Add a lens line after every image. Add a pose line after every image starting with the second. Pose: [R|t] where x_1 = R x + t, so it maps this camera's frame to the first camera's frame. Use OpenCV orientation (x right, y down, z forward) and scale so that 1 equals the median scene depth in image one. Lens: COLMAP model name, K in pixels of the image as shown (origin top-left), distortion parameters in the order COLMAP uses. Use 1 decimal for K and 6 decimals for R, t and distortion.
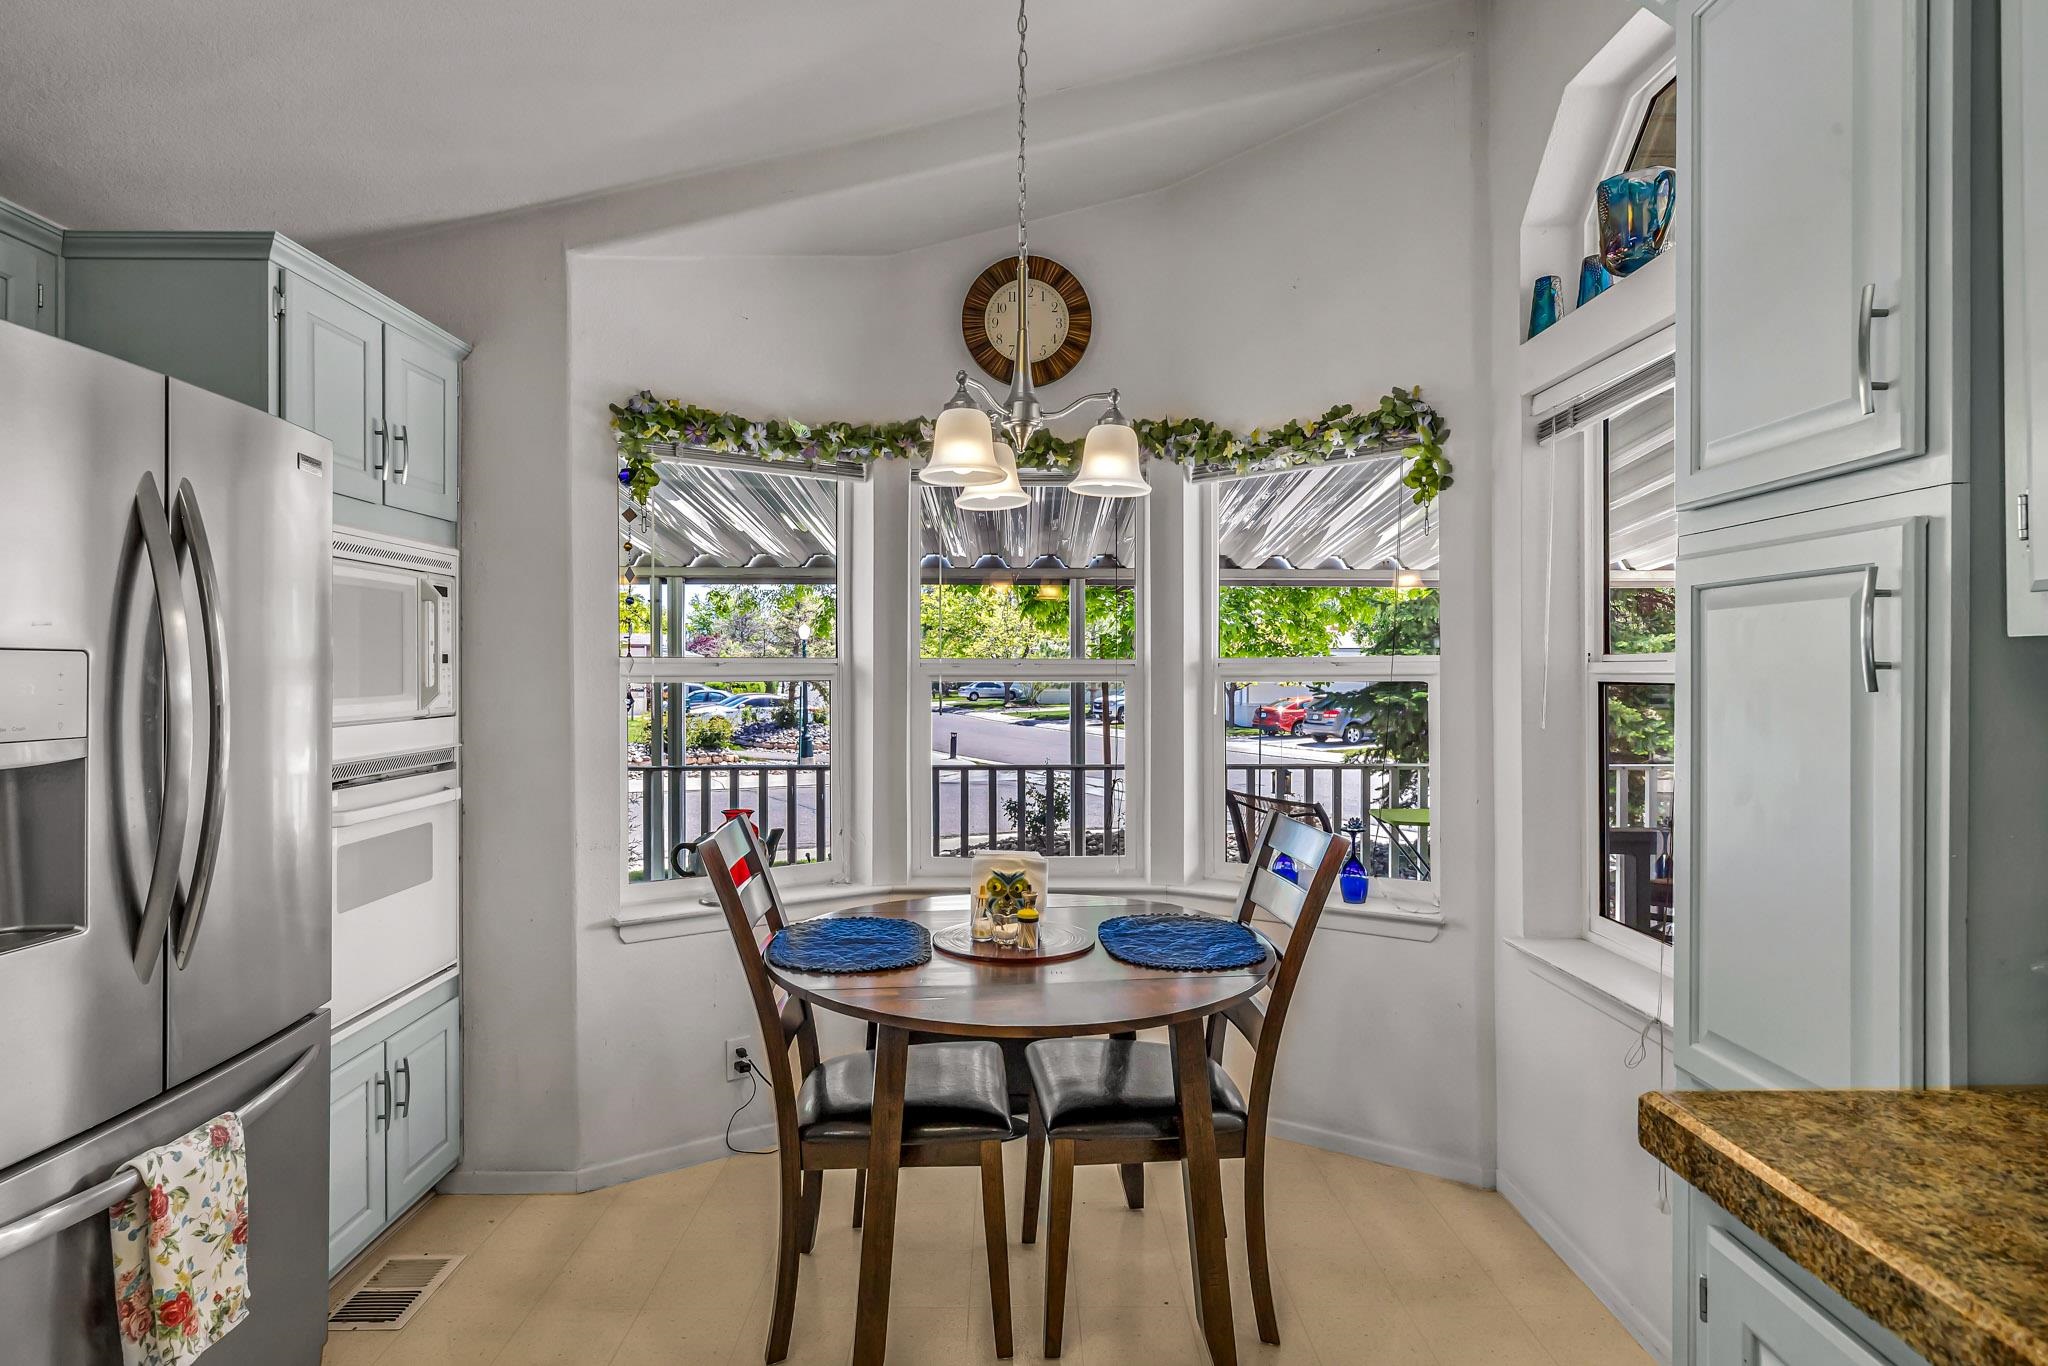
lens RADIAL K [[1111.5, 0, 1021.6], [0, 1111.5, 669.1], [0, 0, 1]] dist [0.002095, 0.000497]
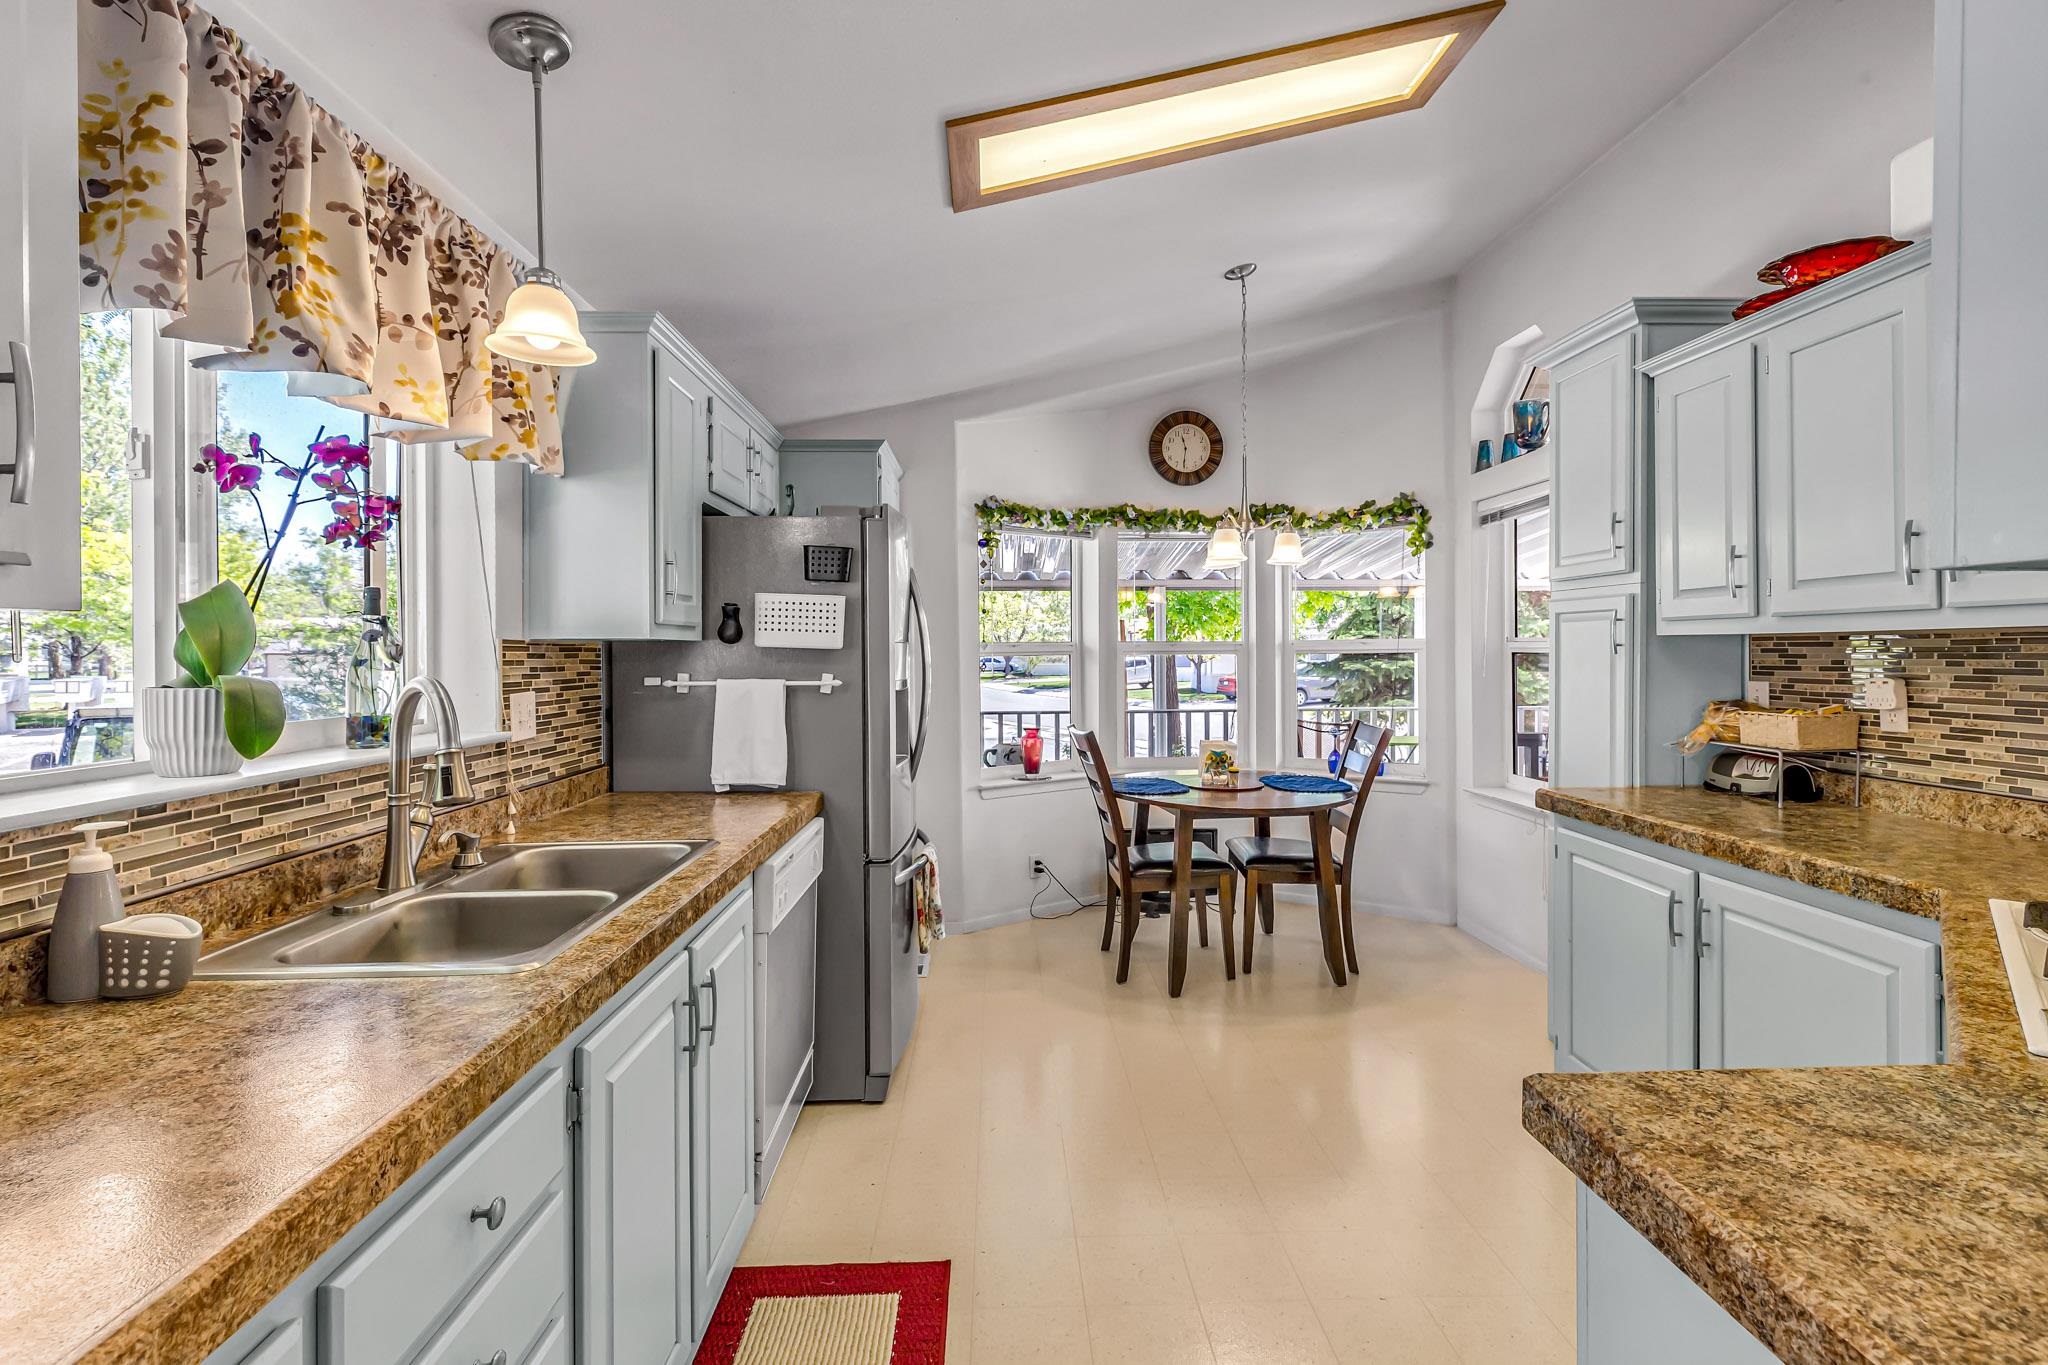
lens RADIAL K [[948.6, 0, 1021.8], [0, 948.6, 653.4], [0, 0, 1]] dist [-0.015518, 0.000373]
pose [[0.999869, -0.006208, 0.014970, -0.305564], [0.006103, 0.999957, 0.007052, -0.002879], [-0.015014, -0.006960, 0.999863, -0.535590]]
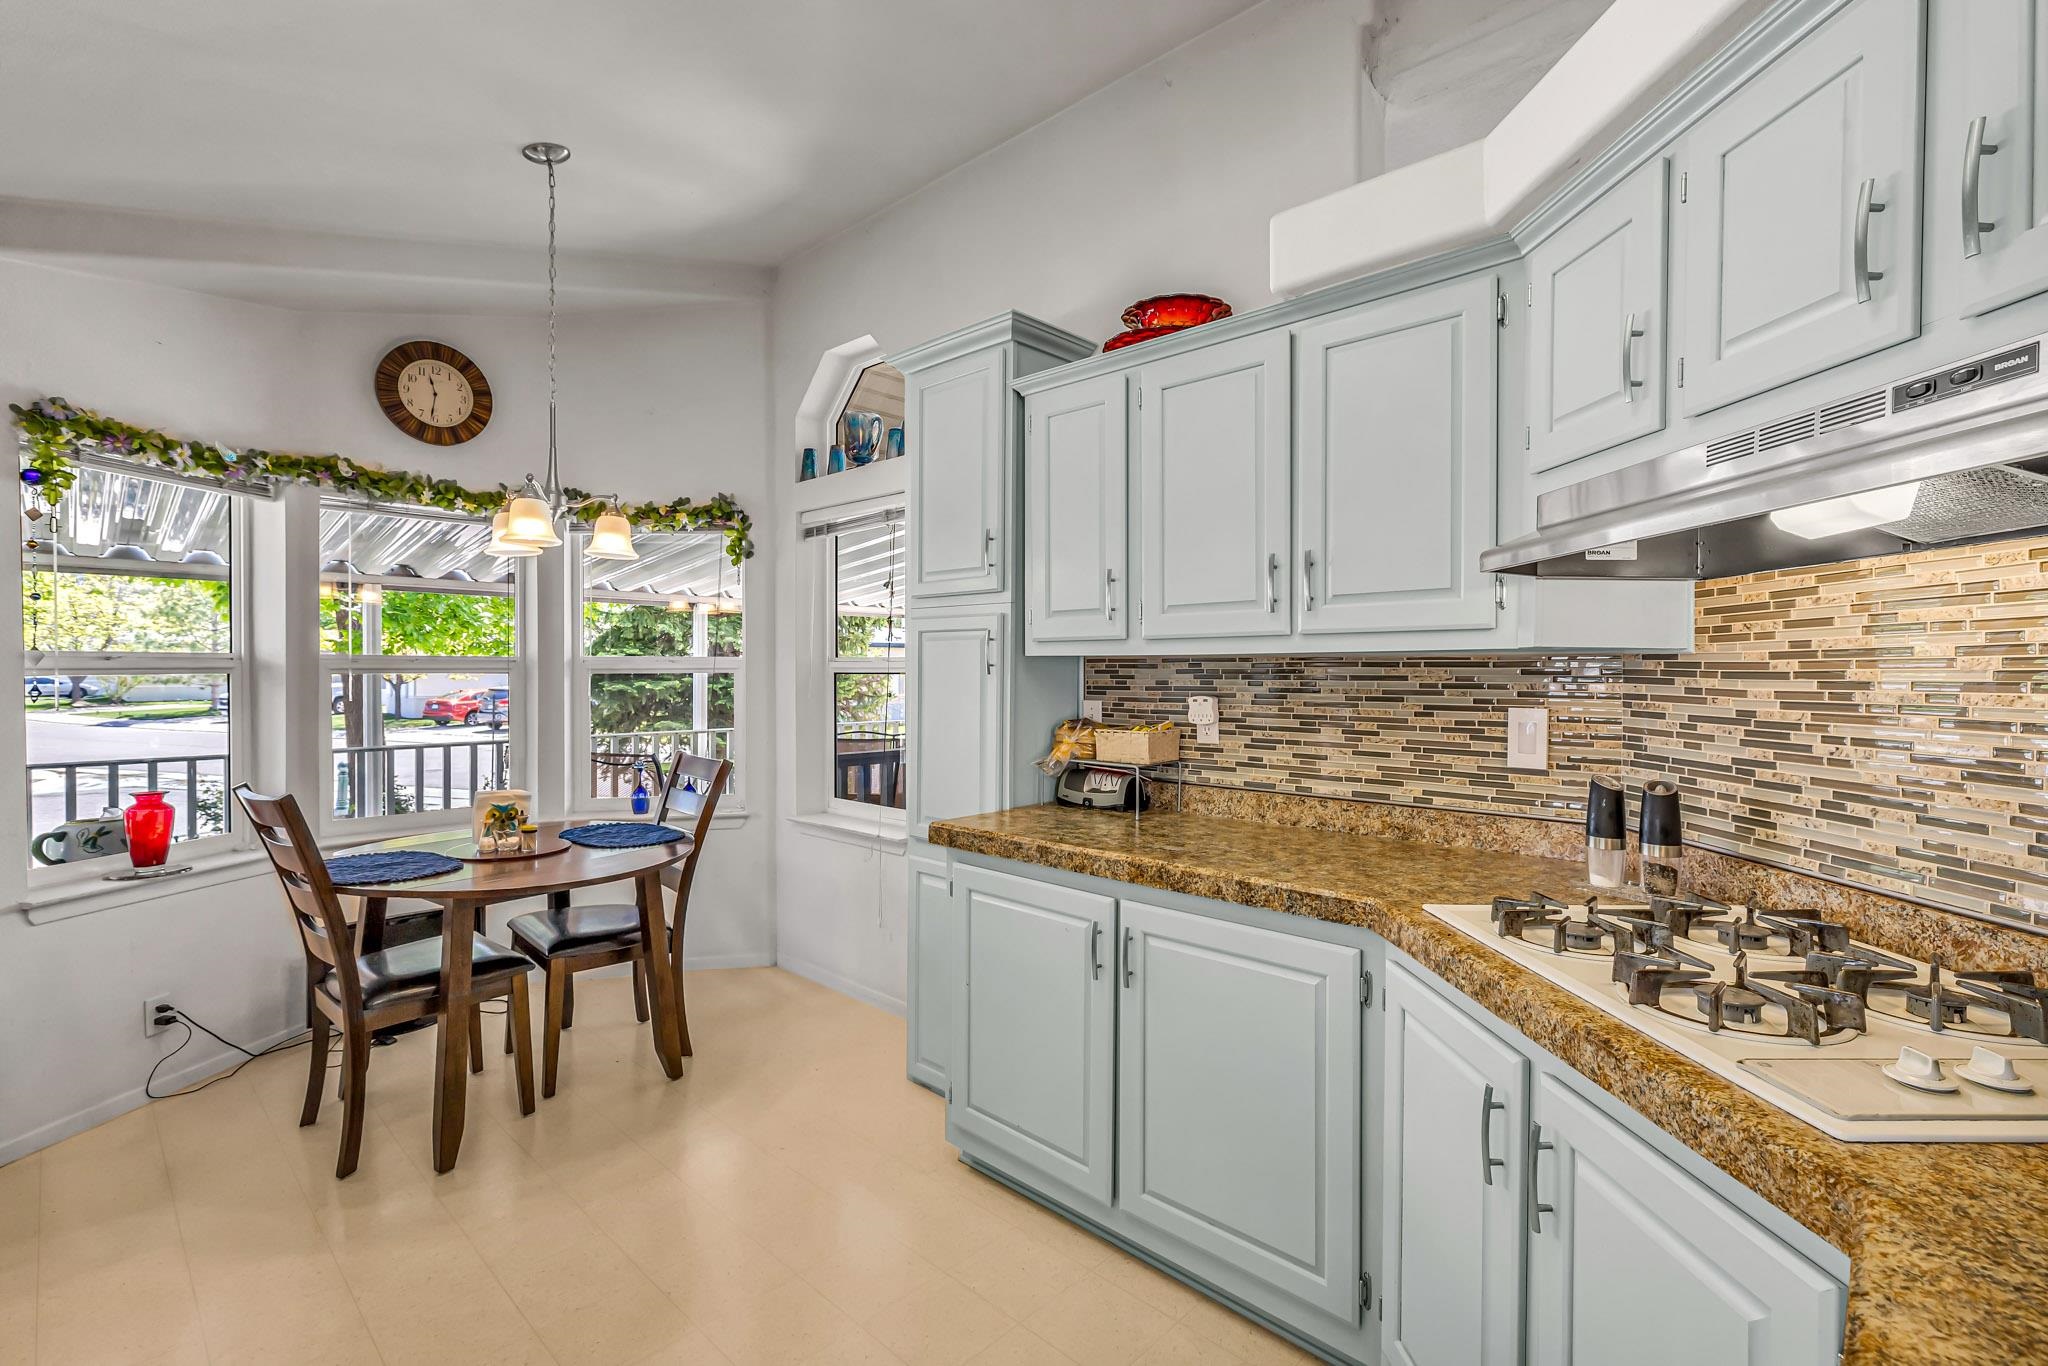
lens RADIAL K [[918.1, 0, 1017.0], [0, 918.1, 679.7], [0, 0, 1]] dist [0.001717, 0.000217]
pose [[0.698829, -0.007526, 0.715249, -0.317865], [-0.004280, 0.999883, 0.014703, -0.000311], [-0.715276, -0.013336, 0.698715, -0.251888]]
